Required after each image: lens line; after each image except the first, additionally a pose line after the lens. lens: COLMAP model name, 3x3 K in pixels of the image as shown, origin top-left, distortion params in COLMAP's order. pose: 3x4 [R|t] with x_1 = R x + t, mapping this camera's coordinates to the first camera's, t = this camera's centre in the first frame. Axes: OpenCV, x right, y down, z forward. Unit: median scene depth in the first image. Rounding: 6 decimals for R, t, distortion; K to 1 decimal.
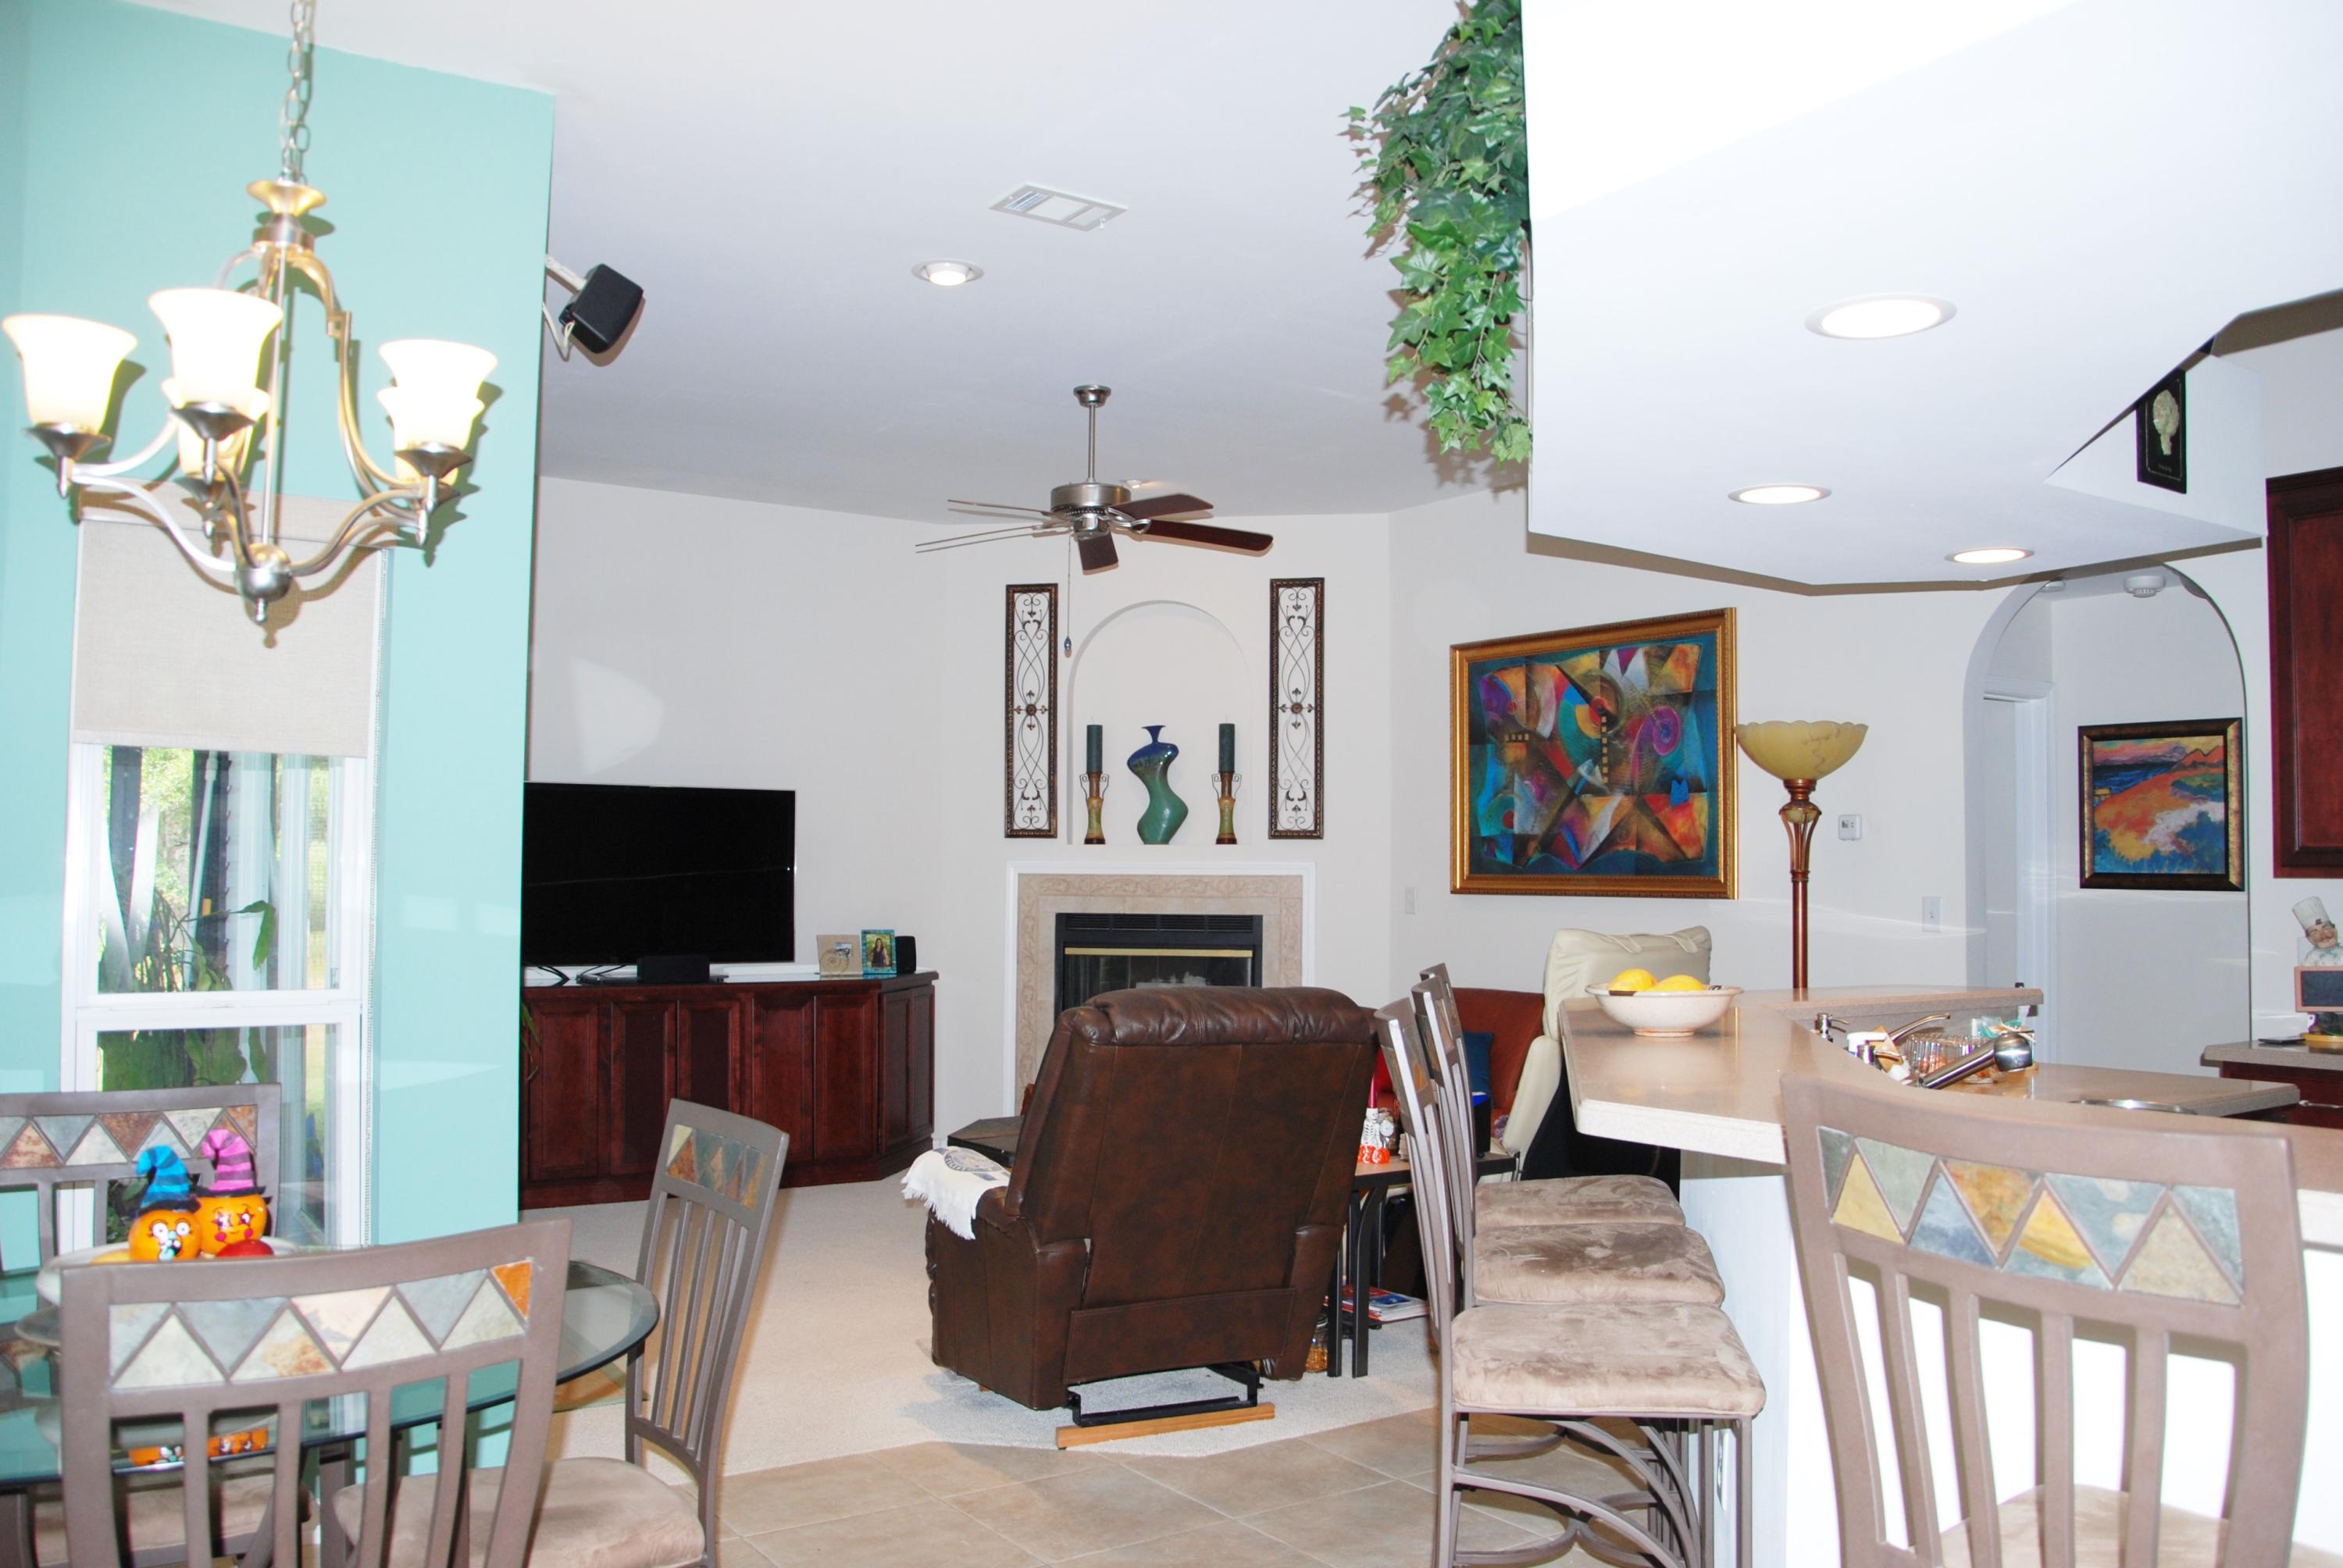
lens RADIAL K [[1836.1, 0, 1172.7], [0, 1836.1, 803.6], [0, 0, 1]] dist [-0.156458, 0.122668]
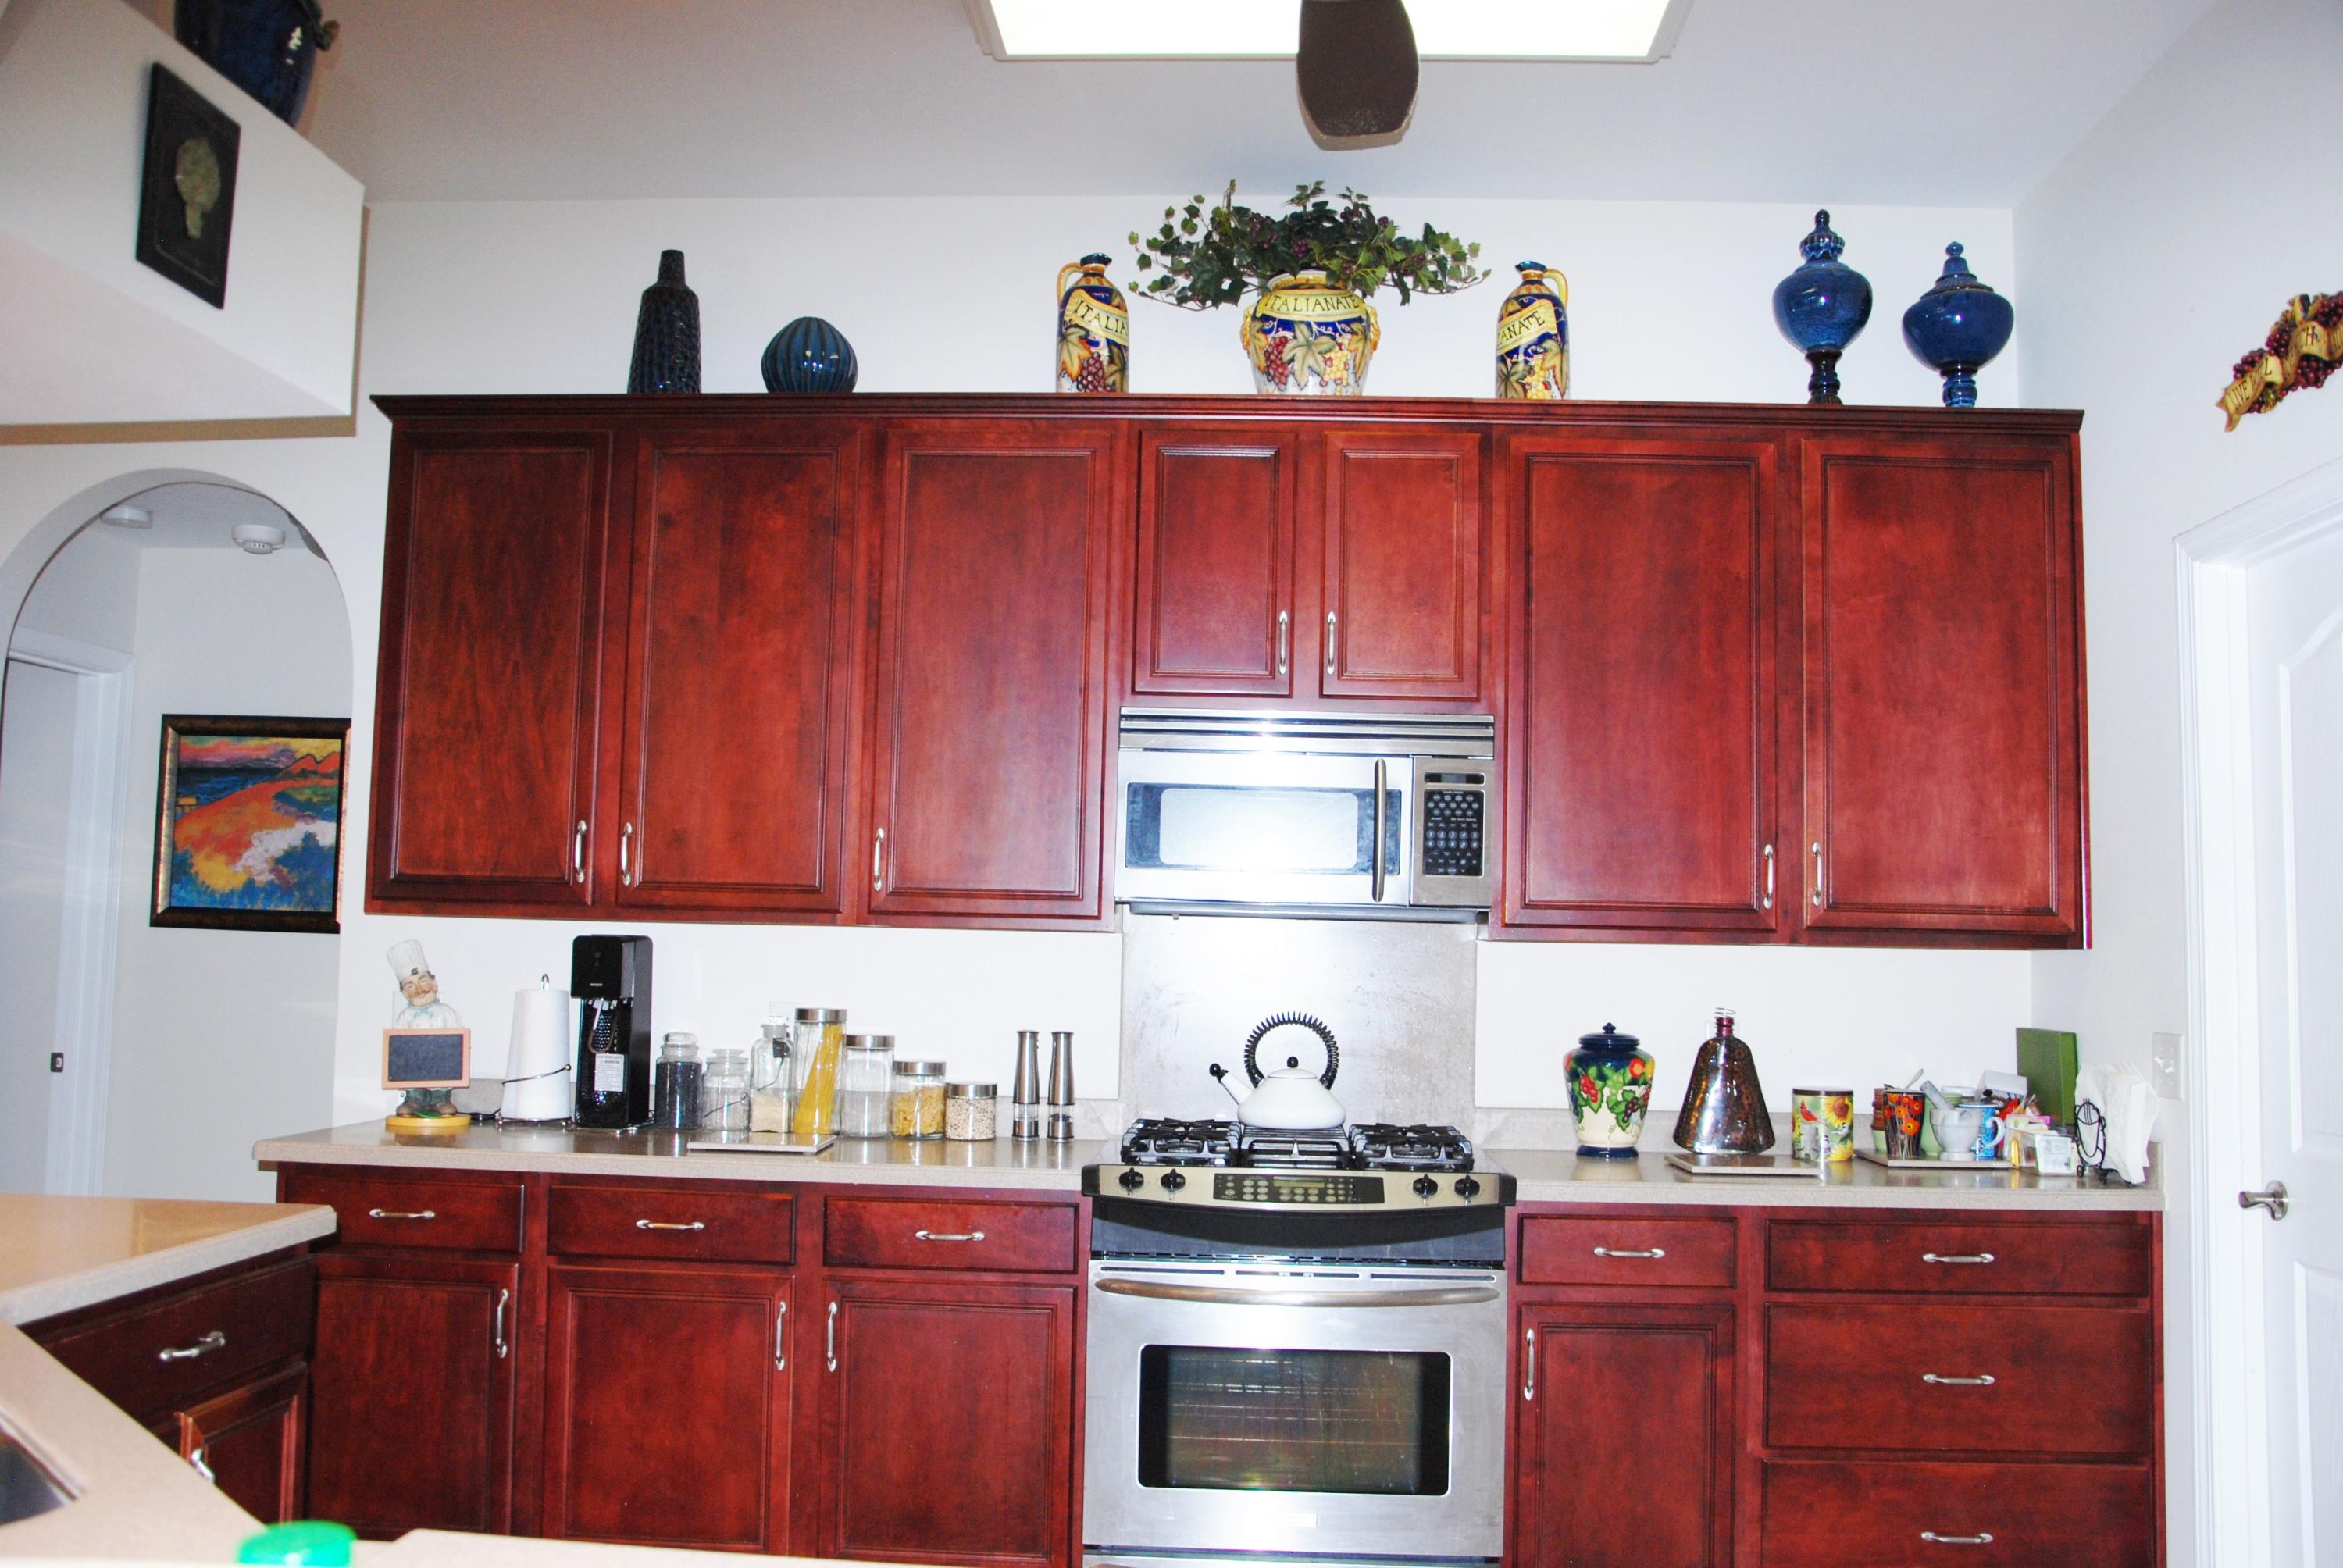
lens RADIAL K [[1836.1, 0, 1172.7], [0, 1836.1, 803.6], [0, 0, 1]] dist [-0.156458, 0.122668]
pose [[0.601437, 0.068701, 0.795961, 0.136073], [-0.044150, 0.997631, -0.052747, 0.012541], [-0.797700, -0.003418, 0.603045, 0.158096]]
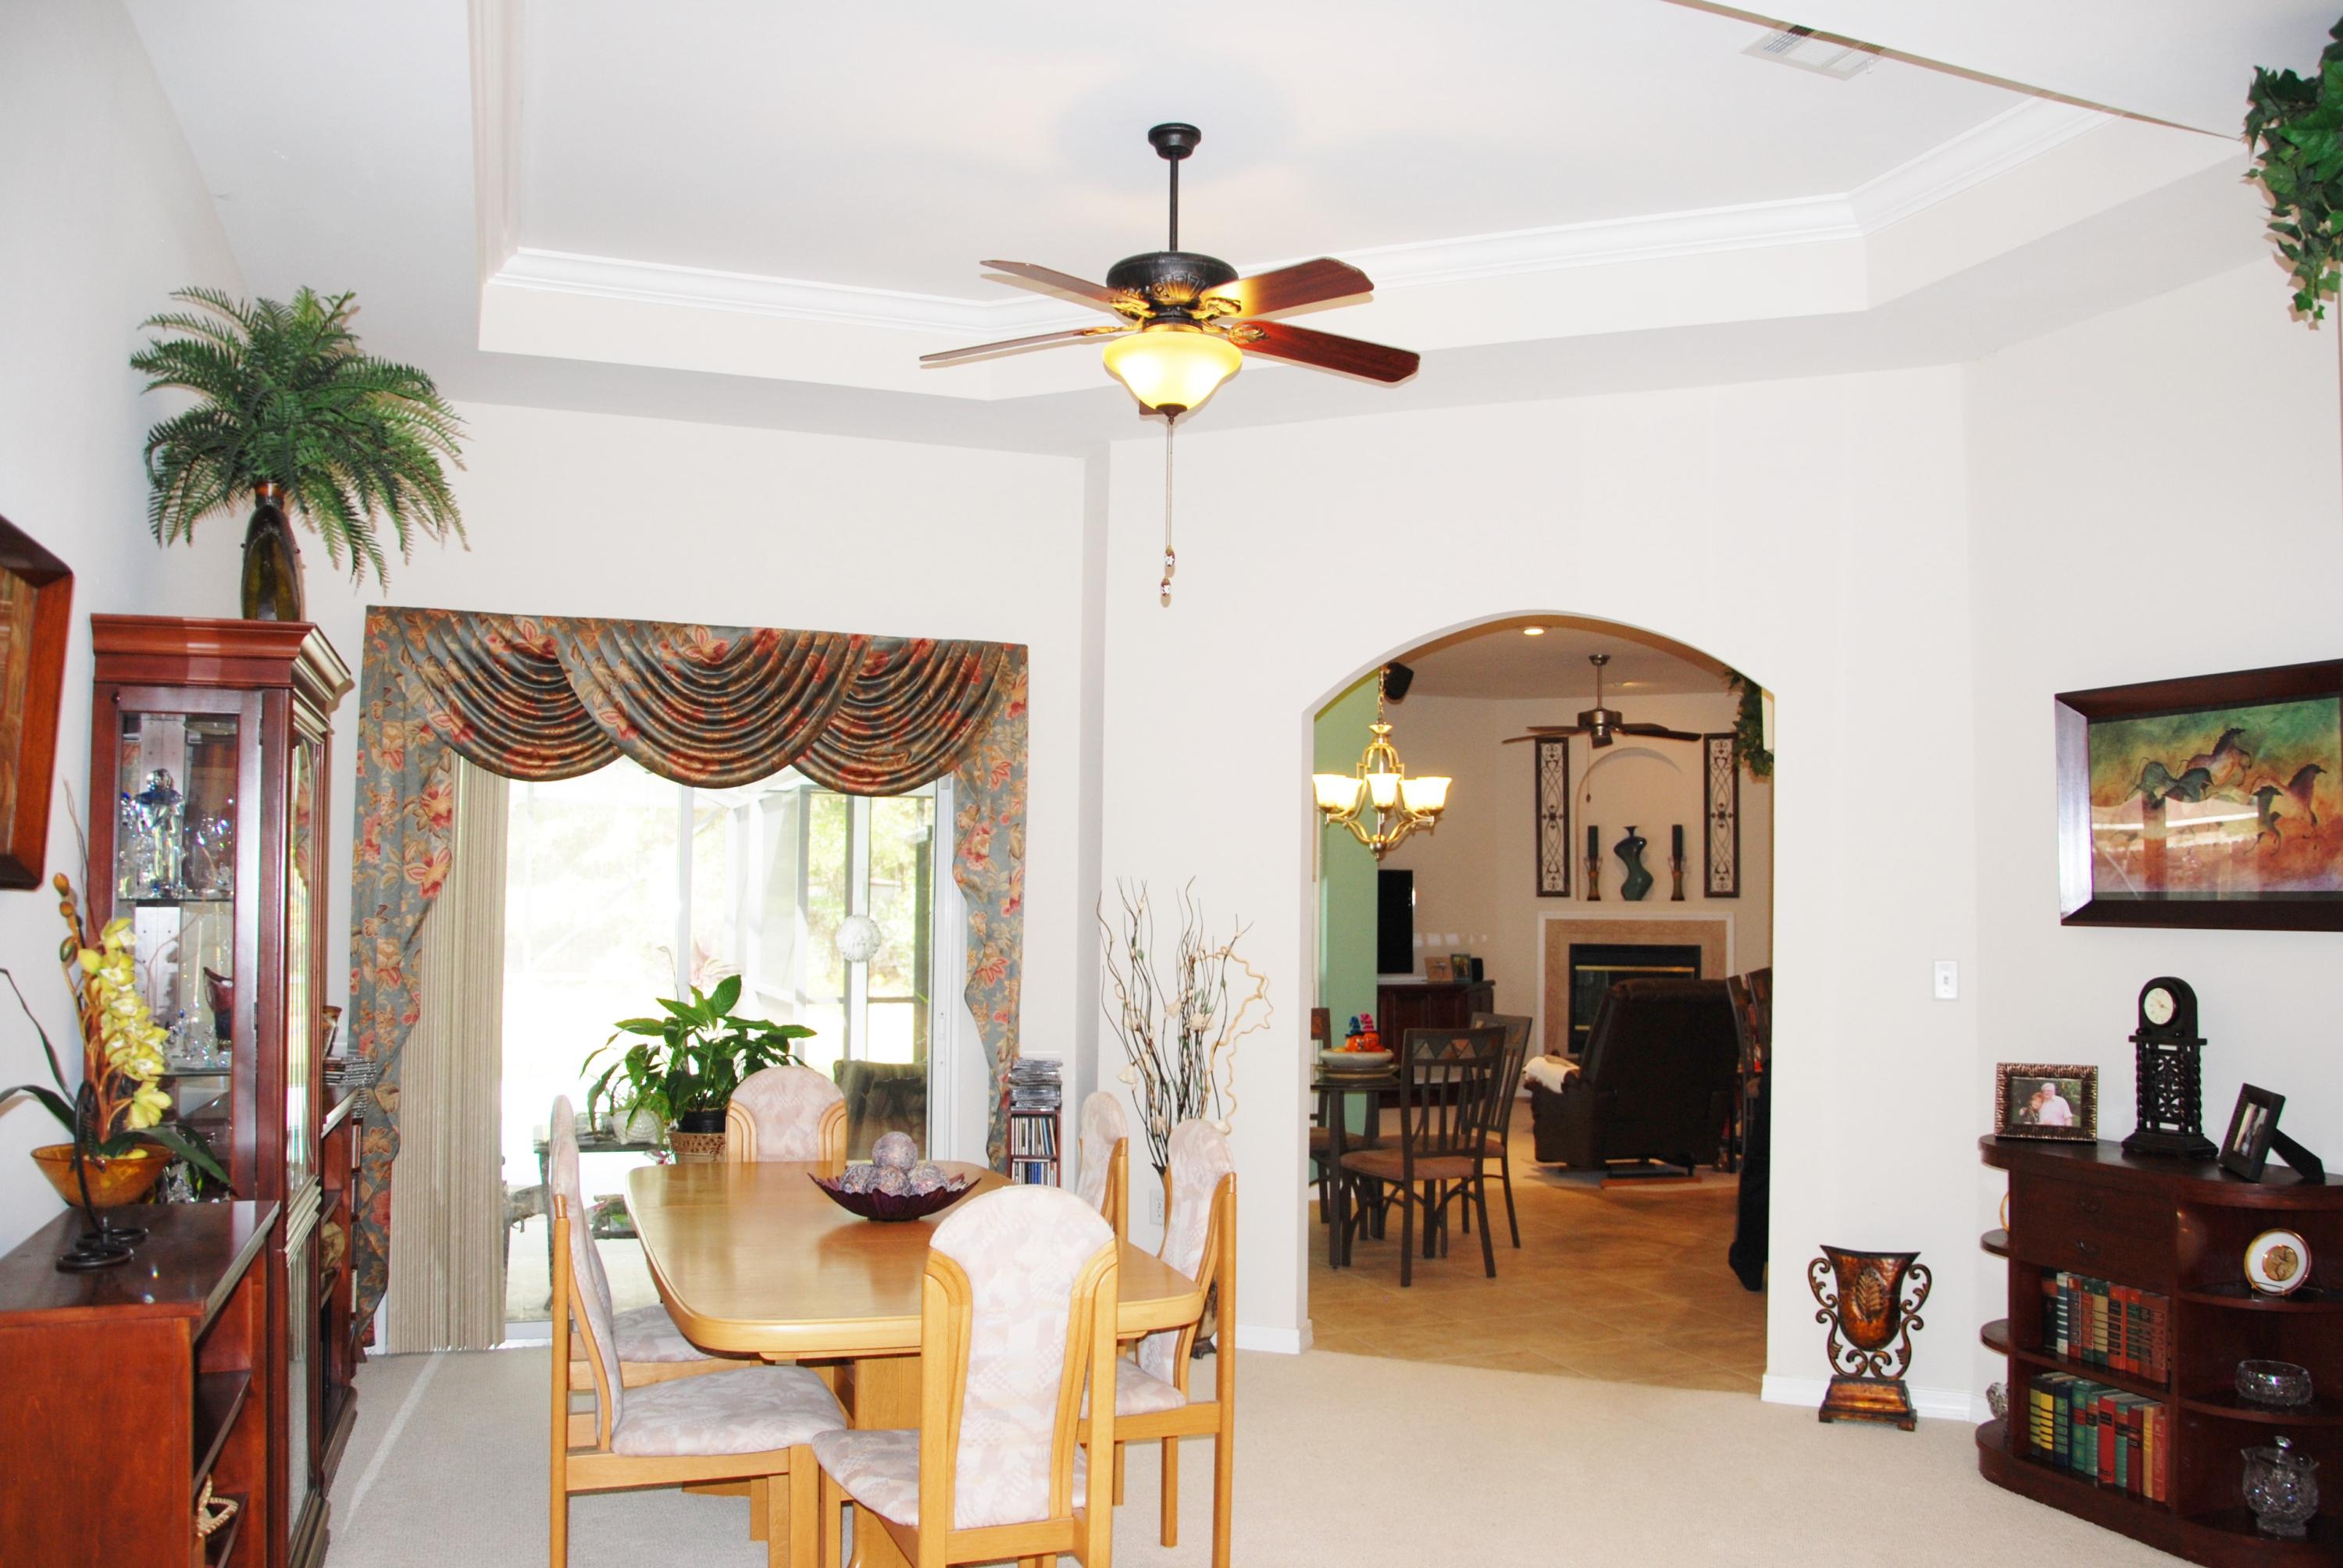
lens RADIAL K [[1834.1, 0, 1181.1], [0, 1834.1, 803.8], [0, 0, 1]] dist [-0.154806, 0.117889]
pose [[0.971618, -0.011932, -0.236253, -0.017219], [0.008451, 0.999840, -0.015742, -0.041905], [0.236403, 0.013299, 0.971564, -0.646569]]
